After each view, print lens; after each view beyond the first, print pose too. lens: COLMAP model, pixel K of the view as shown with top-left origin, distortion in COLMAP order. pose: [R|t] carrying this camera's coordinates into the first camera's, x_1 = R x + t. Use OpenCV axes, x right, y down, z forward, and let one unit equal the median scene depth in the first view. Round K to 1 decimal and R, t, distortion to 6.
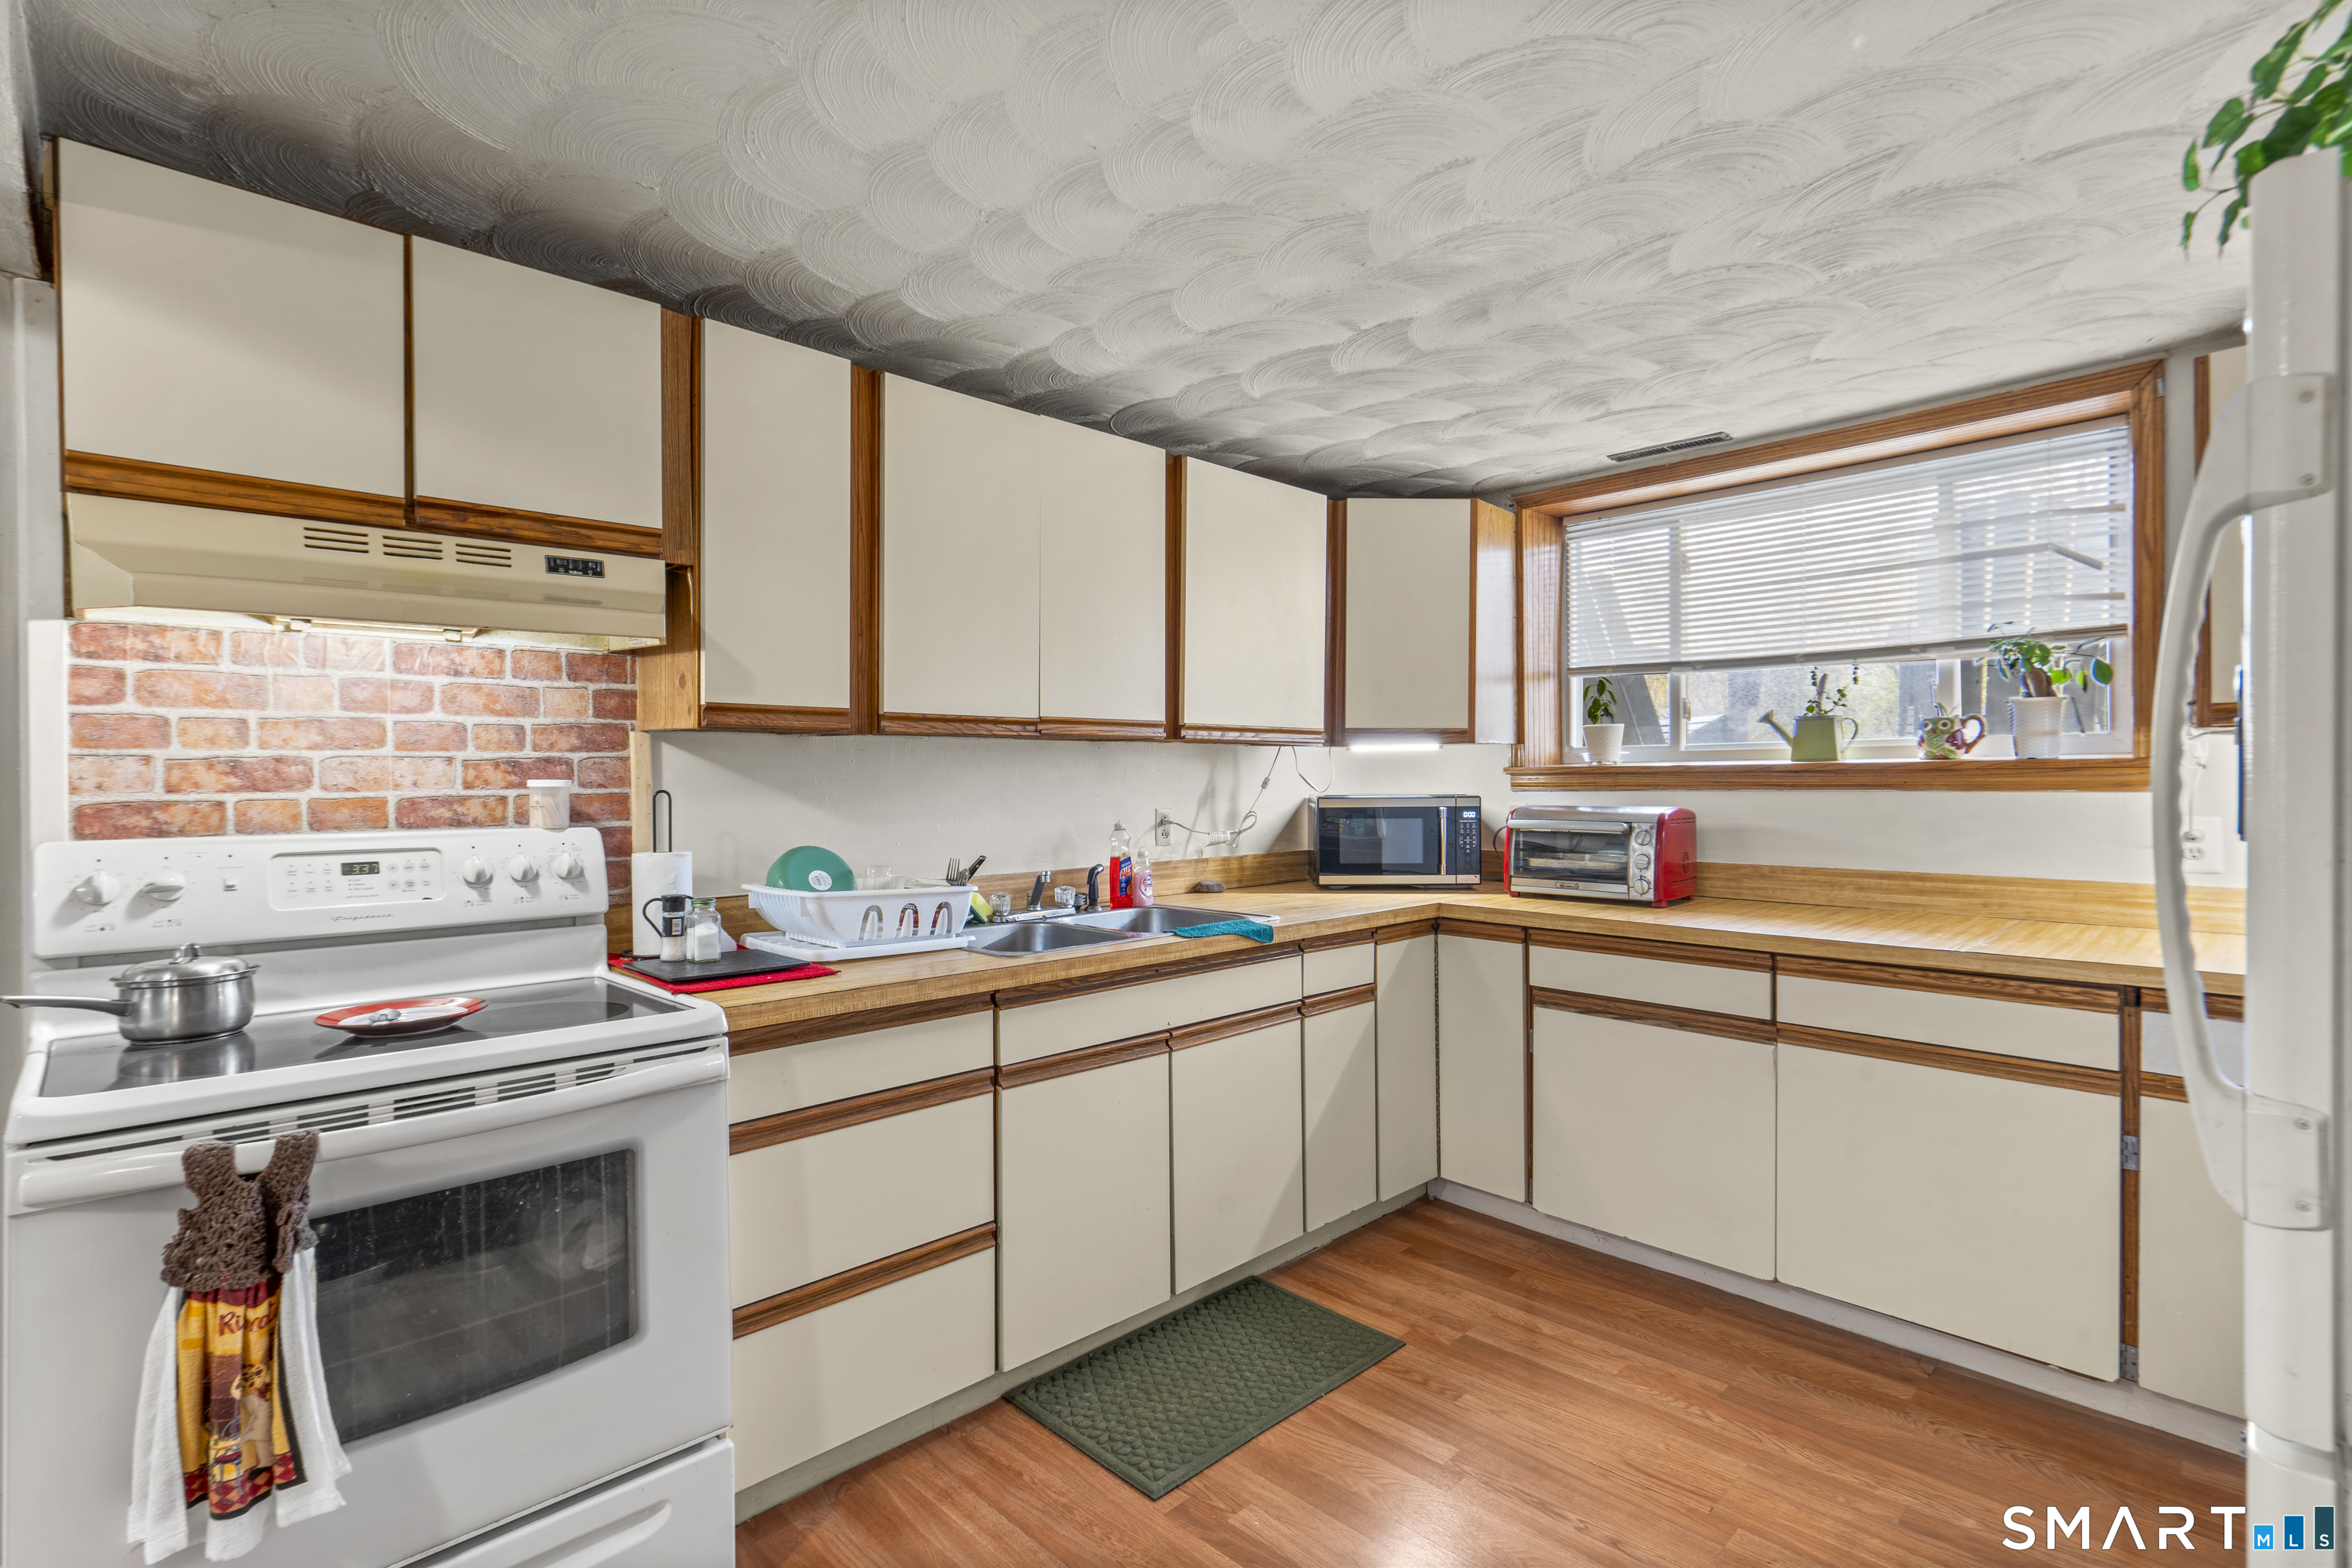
lens RADIAL K [[1087.7, 0, 1173.7], [0, 1087.7, 784.1], [0, 0, 1]] dist [-0.010395, 0.003307]
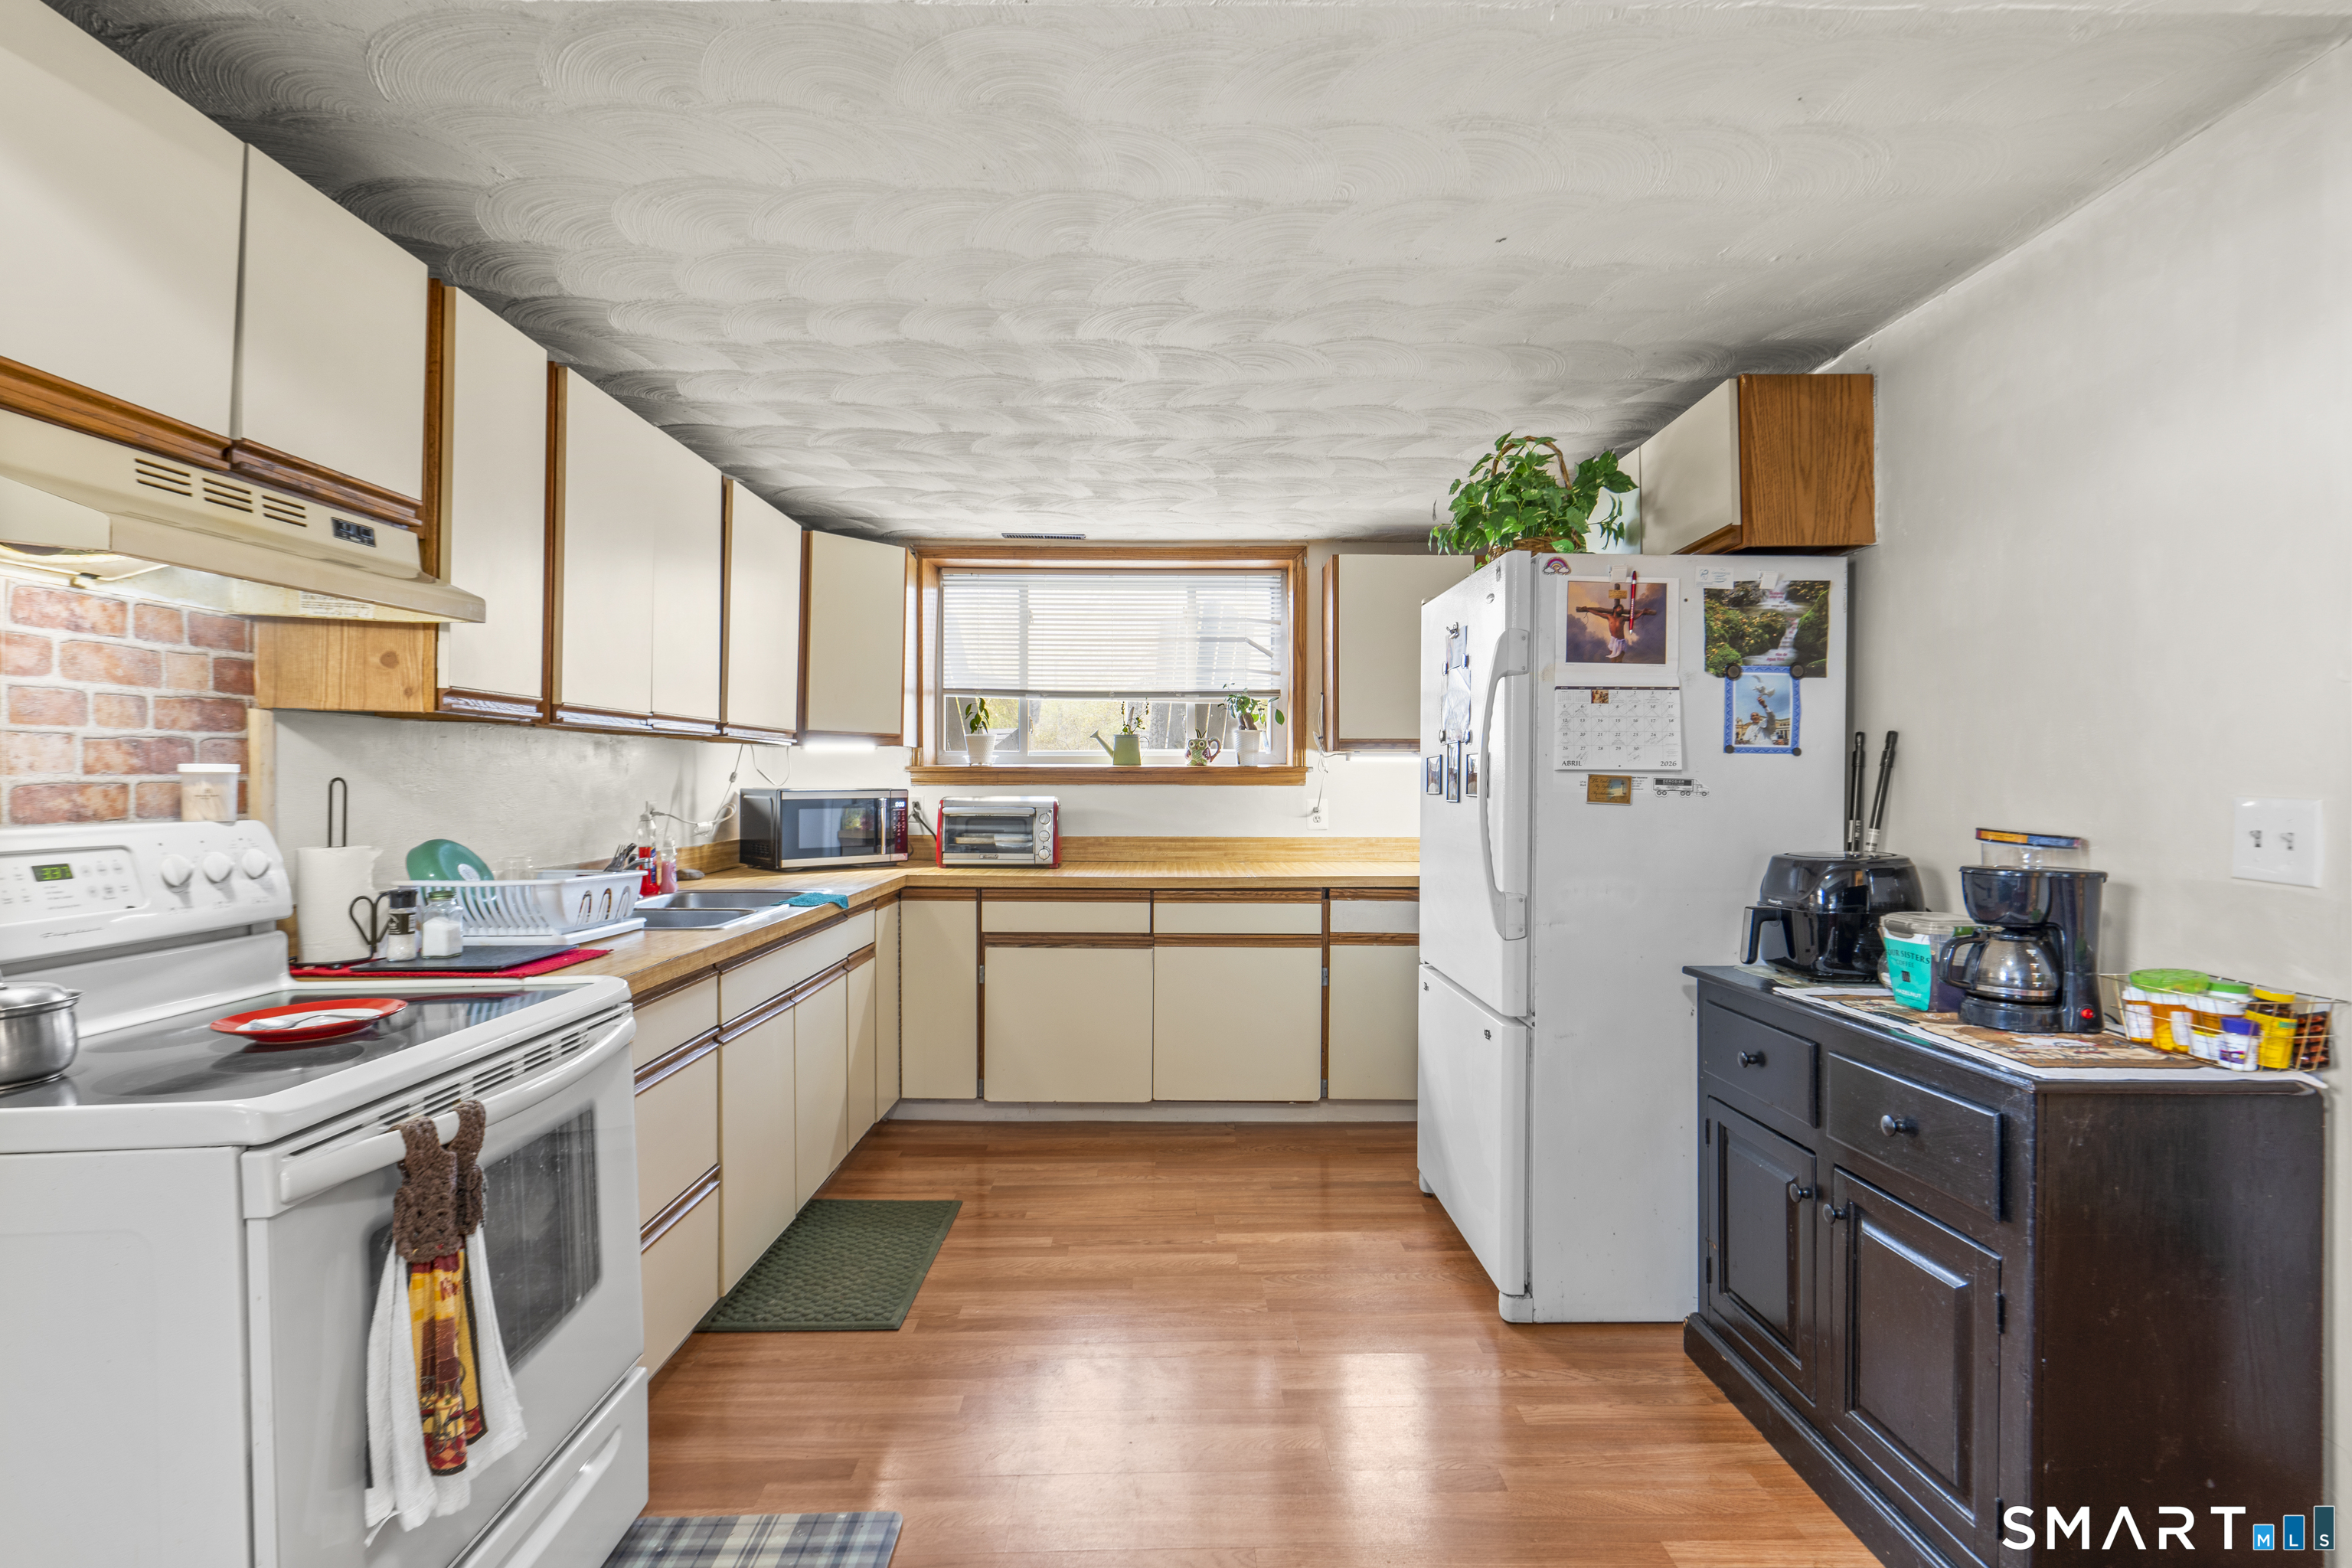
lens RADIAL K [[1087.7, 0, 1190.1], [0, 1087.7, 784.3], [0, 0, 1]] dist [-0.010395, 0.003307]
pose [[0.686419, 0.003252, 0.727199, -0.586257], [-0.002537, 0.999995, -0.002077, 0.010255], [-0.727202, -0.000420, 0.686424, -0.115215]]
